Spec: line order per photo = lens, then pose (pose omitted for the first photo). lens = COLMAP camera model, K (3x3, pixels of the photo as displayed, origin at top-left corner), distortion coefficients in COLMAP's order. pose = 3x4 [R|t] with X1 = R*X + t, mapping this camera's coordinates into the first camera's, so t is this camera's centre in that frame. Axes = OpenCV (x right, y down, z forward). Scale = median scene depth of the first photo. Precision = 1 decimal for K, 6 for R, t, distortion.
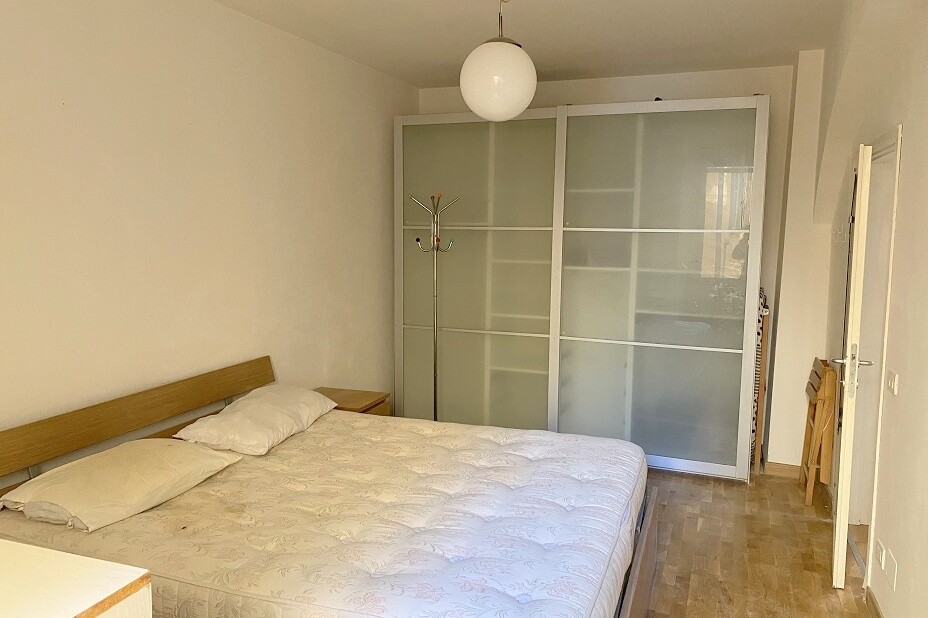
lens RADIAL K [[707.5, 0, 462.2], [0, 707.5, 284.1], [0, 0, 1]] dist [0.094494, 0.001175]
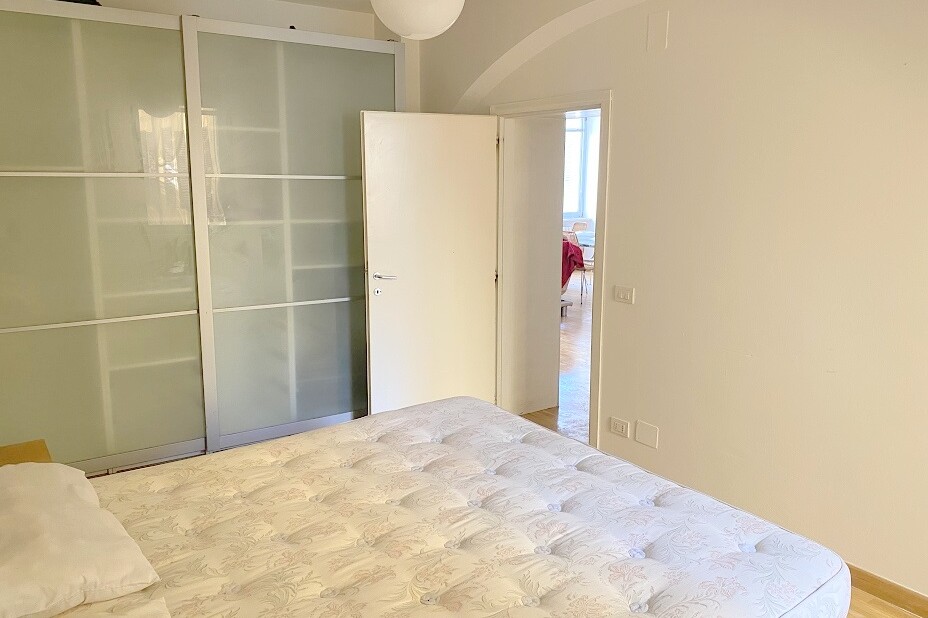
lens RADIAL K [[701.0, 0, 466.5], [0, 701.0, 310.5], [0, 0, 1]] dist [0.057382, -0.071037]
pose [[0.572574, -0.166270, 0.802816, -0.540454], [0.069557, 0.985540, 0.154506, -0.046806], [-0.816897, -0.032625, 0.575860, 0.460672]]
